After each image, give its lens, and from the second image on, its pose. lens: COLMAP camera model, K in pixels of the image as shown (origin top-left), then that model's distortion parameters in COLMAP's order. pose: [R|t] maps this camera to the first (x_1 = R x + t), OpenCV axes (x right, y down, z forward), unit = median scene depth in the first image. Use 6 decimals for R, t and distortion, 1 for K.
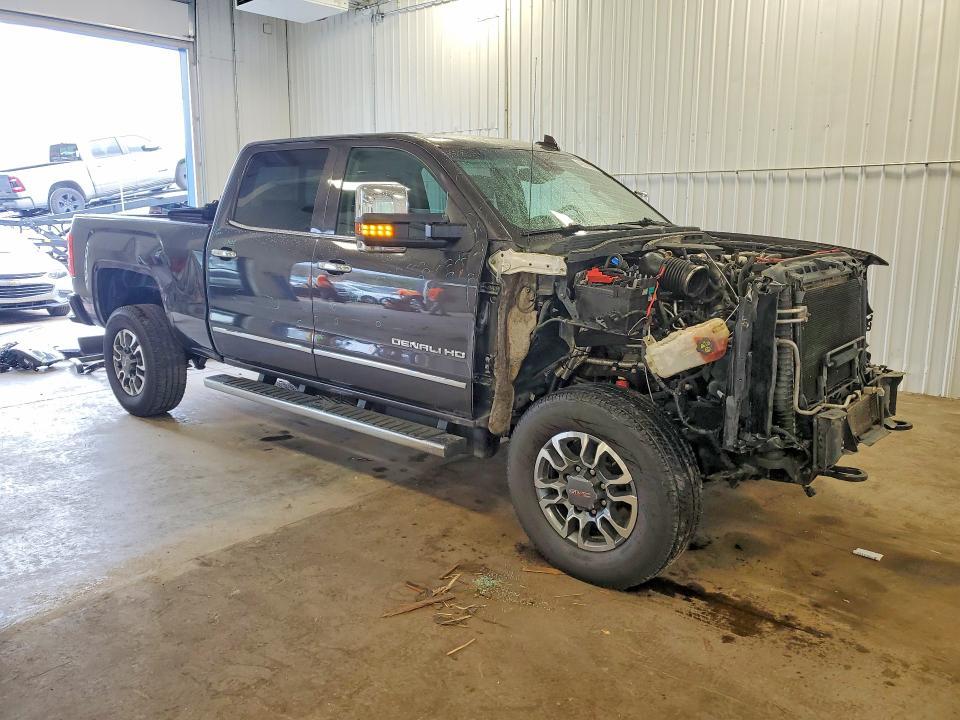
lens RADIAL K [[752.5, 0, 479.4], [0, 752.5, 359.6], [0, 0, 1]] dist [-0.028599, 0.049558]
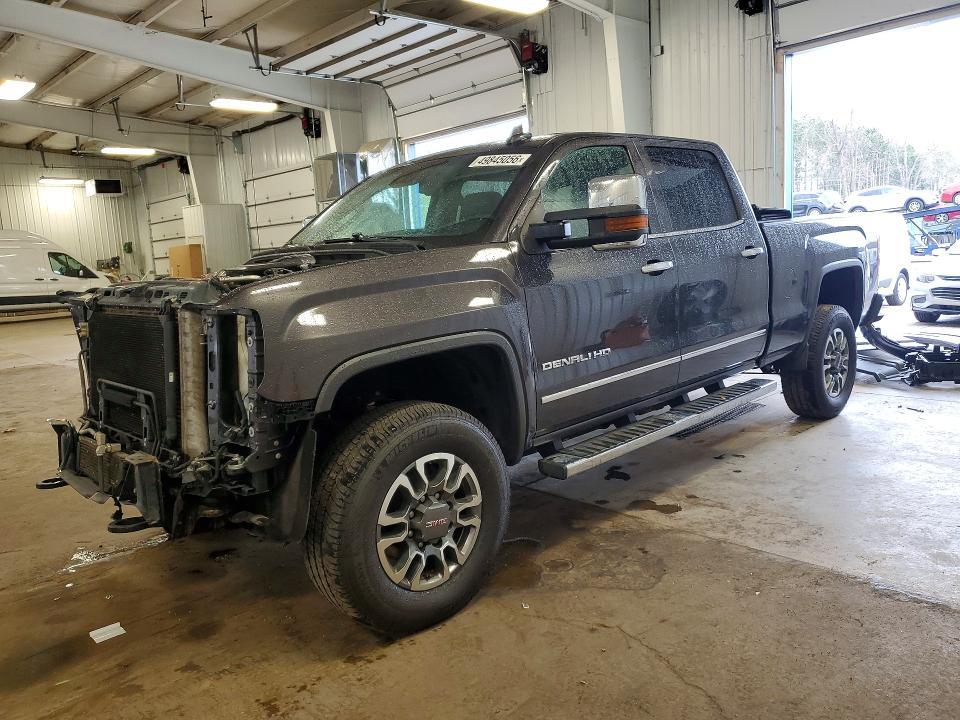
lens RADIAL K [[752.5, 0, 479.4], [0, 752.5, 359.6], [0, 0, 1]] dist [-0.028599, 0.049558]
pose [[-0.095487, 0.144577, -0.984875, 1.212933], [-0.133304, 0.978627, 0.156584, -0.224570], [0.986464, 0.146240, -0.074173, 1.365809]]
